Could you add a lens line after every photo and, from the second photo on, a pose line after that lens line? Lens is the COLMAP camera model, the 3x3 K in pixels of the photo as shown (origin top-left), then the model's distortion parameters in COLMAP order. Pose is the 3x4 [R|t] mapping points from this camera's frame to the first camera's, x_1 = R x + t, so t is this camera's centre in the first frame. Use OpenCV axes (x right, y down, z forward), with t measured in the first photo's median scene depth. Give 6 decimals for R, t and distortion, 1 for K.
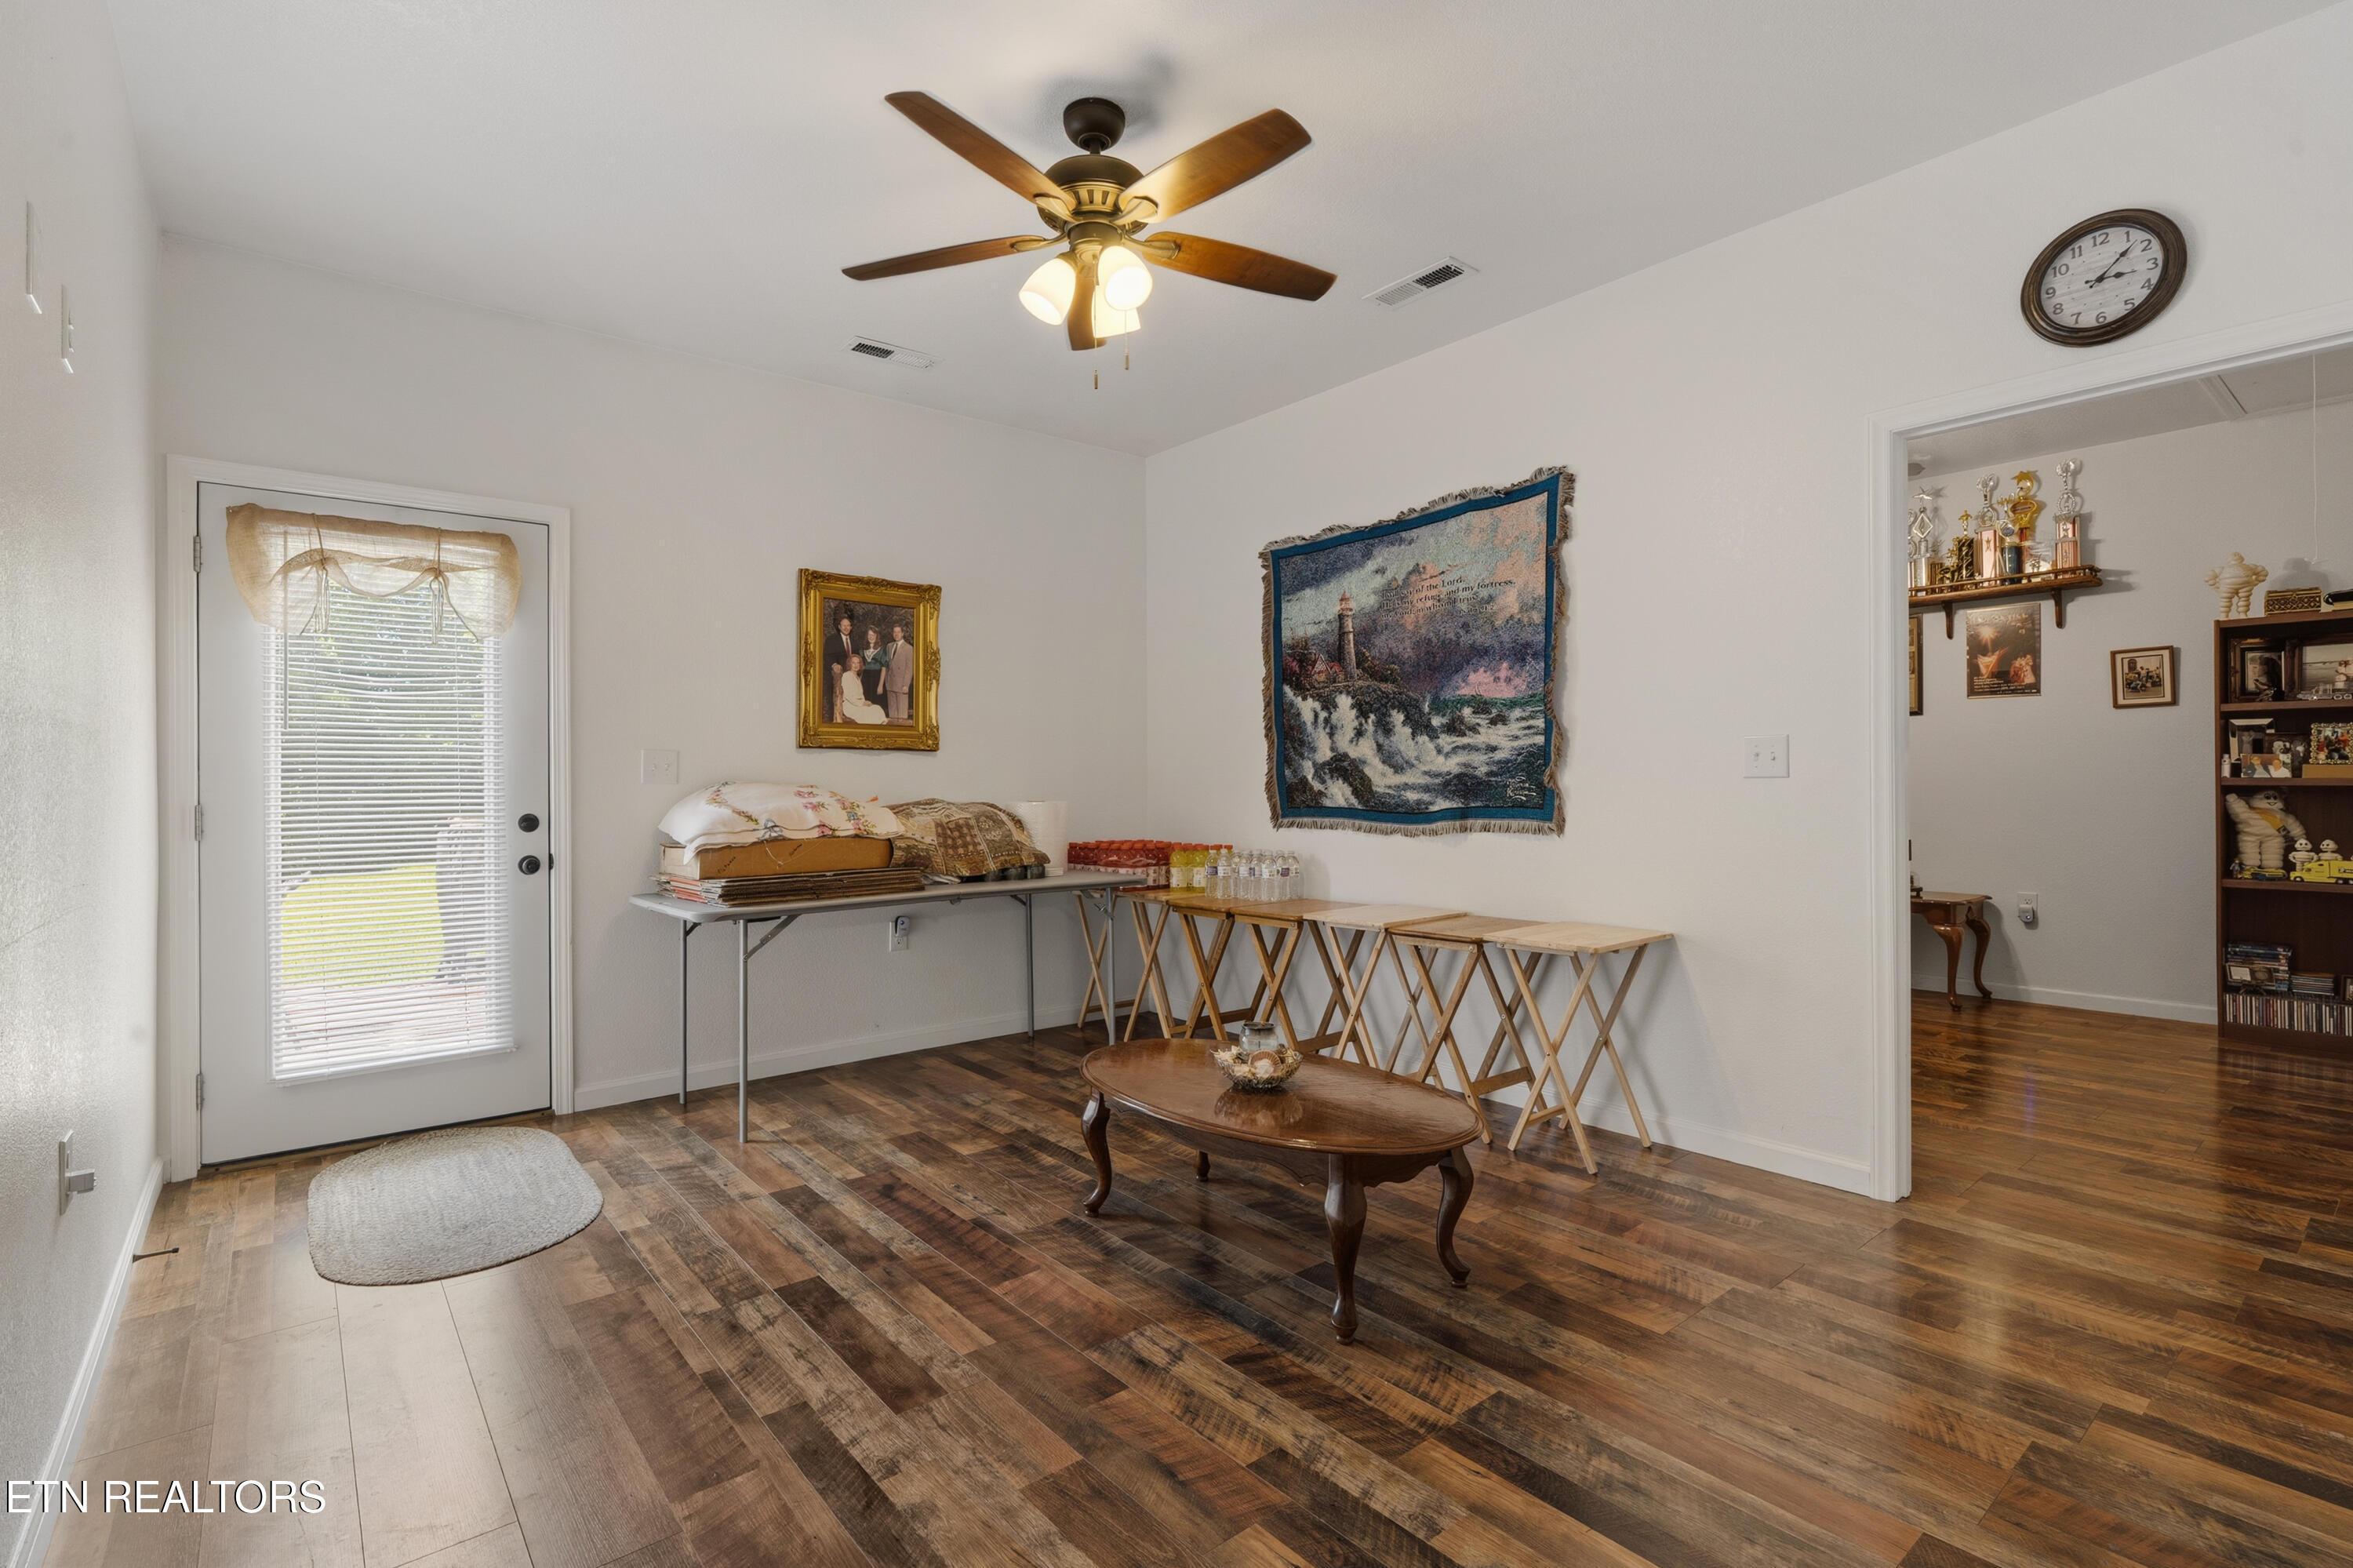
lens RADIAL K [[1058.8, 0, 1178.2], [0, 1058.8, 777.0], [0, 0, 1]] dist [-0.002485, 0.001216]
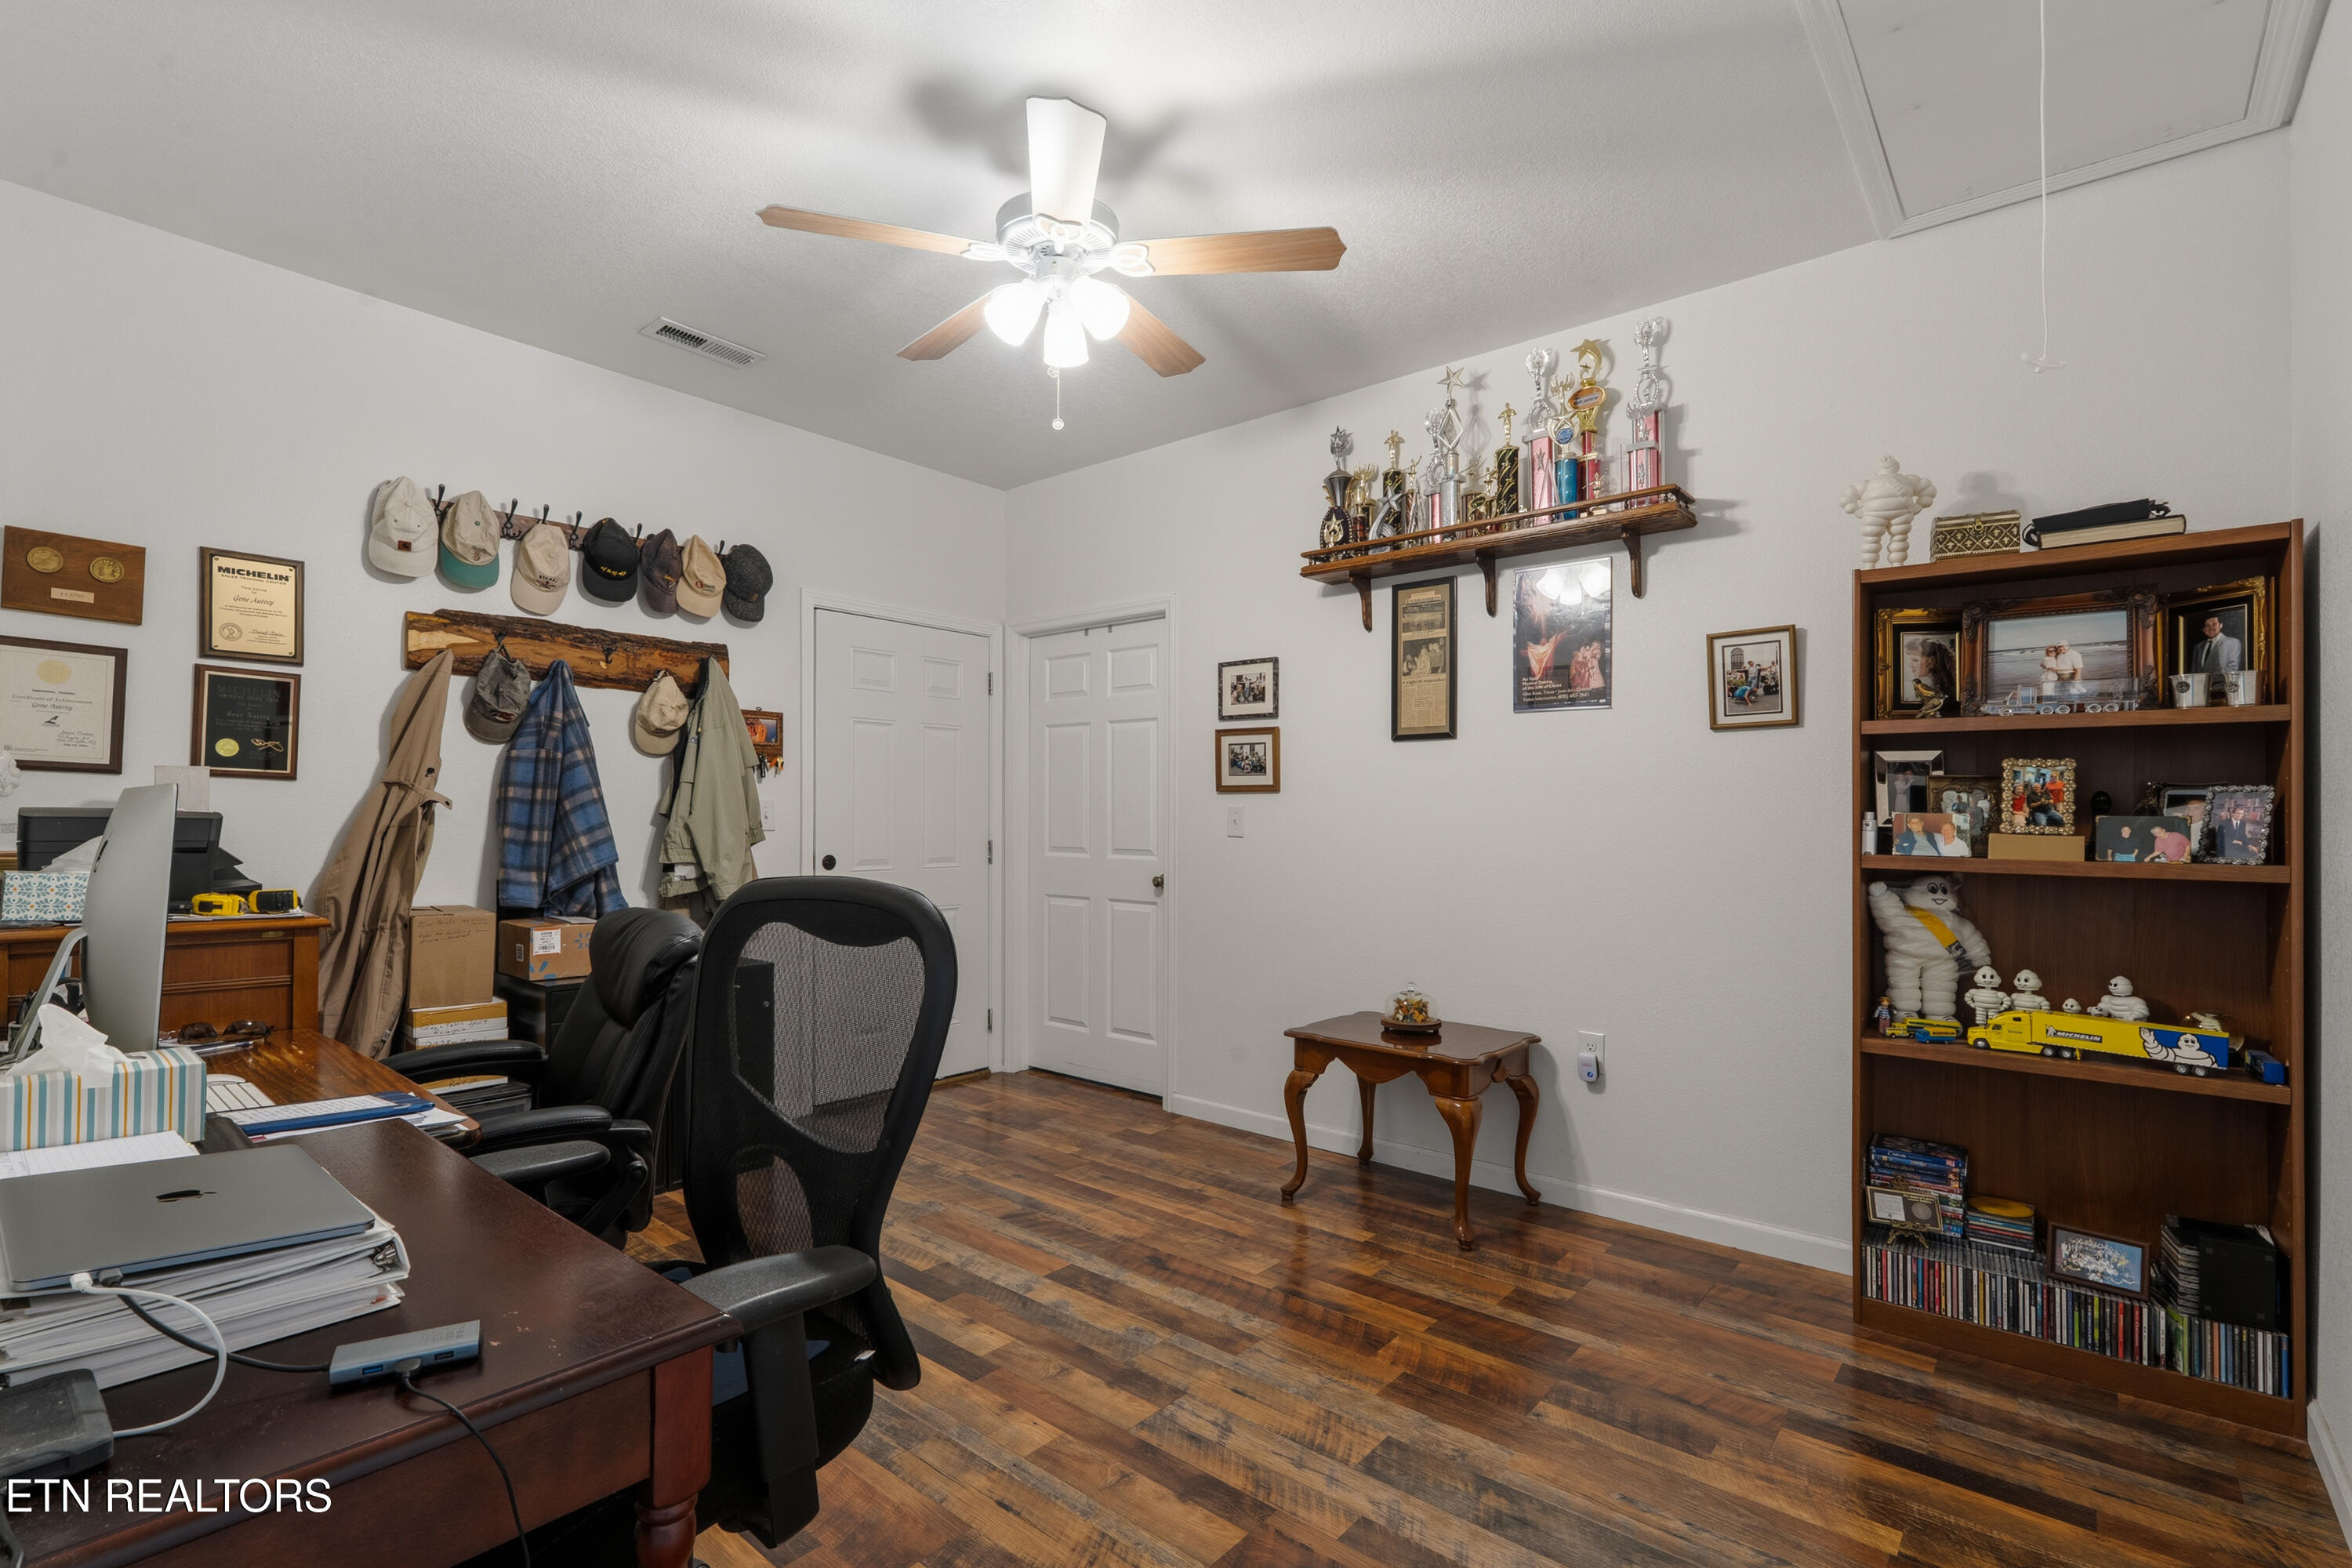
lens RADIAL K [[1058.3, 0, 1162.0], [0, 1058.3, 795.1], [0, 0, 1]] dist [-0.002485, 0.001216]
pose [[0.982730, 0.023365, 0.183562, 0.518307], [-0.020230, 0.999616, -0.018935, -0.012149], [-0.183934, 0.014895, 0.982826, 0.517363]]
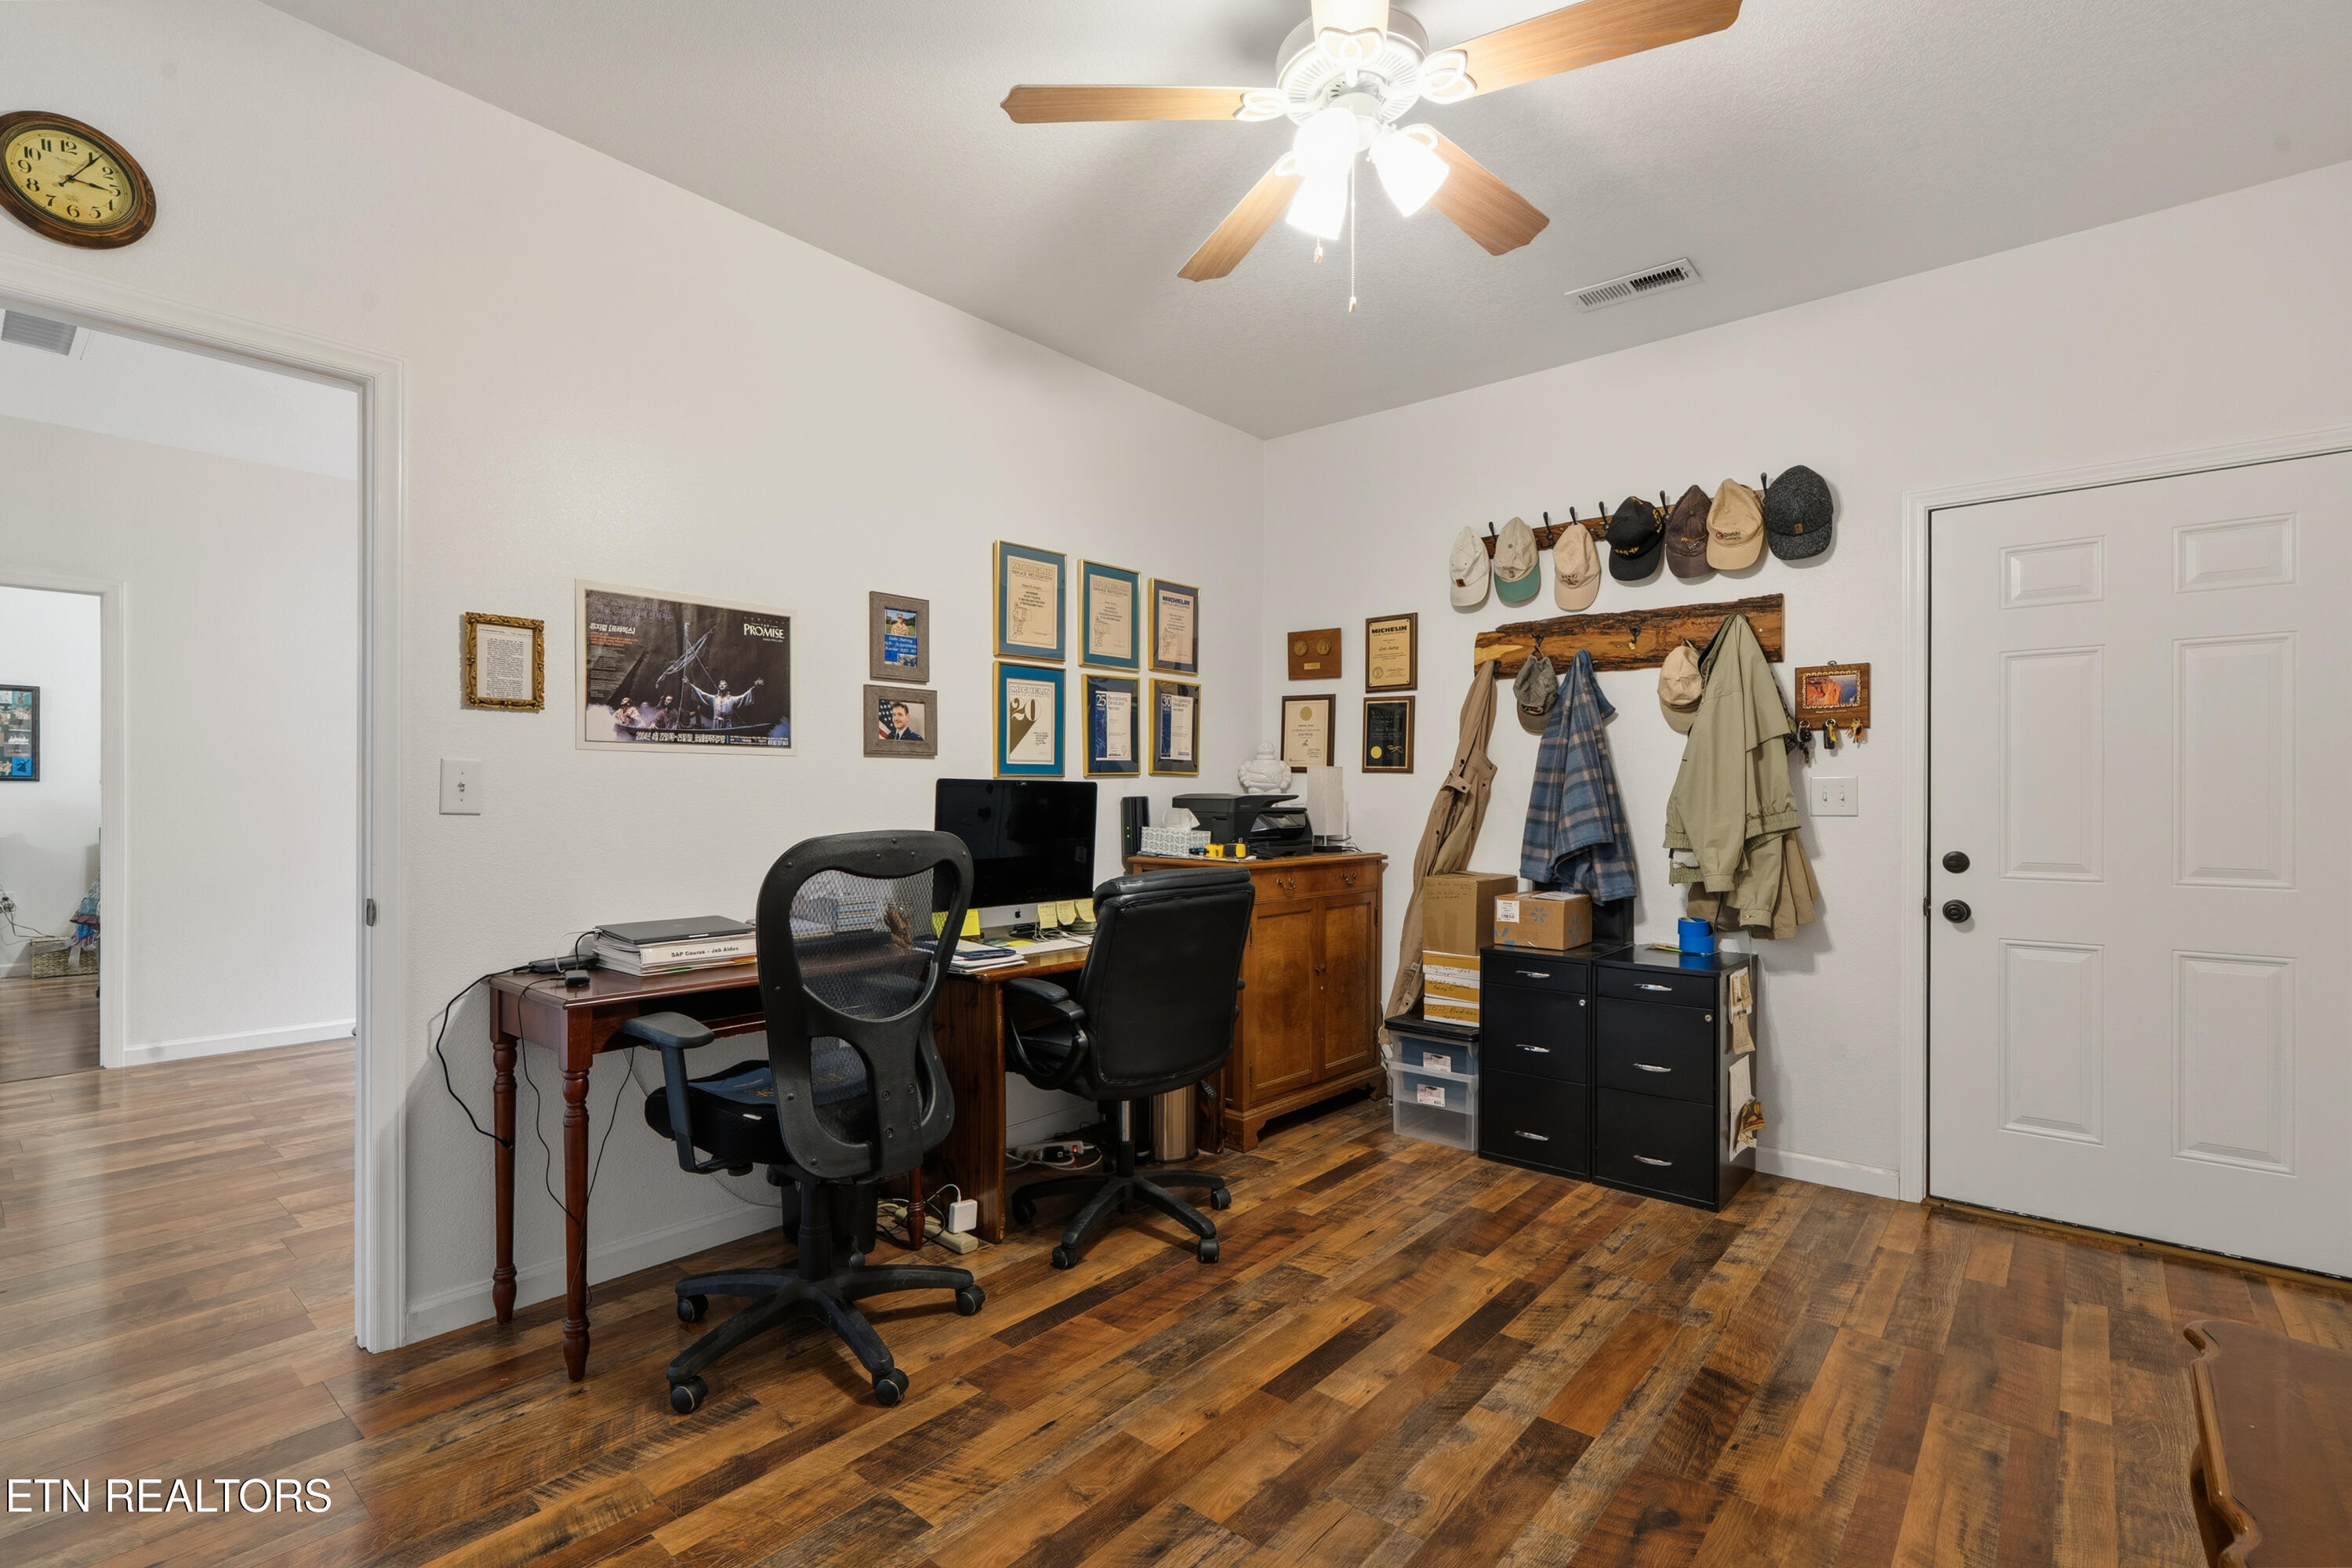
lens RADIAL K [[1058.3, 0, 1163.6], [0, 1058.3, 797.6], [0, 0, 1]] dist [-0.002485, 0.001216]
pose [[0.199316, 0.009806, -0.979886, 1.213037], [-0.003612, 0.999950, 0.009272, -0.008042], [0.979929, 0.001691, 0.199341, 1.086440]]
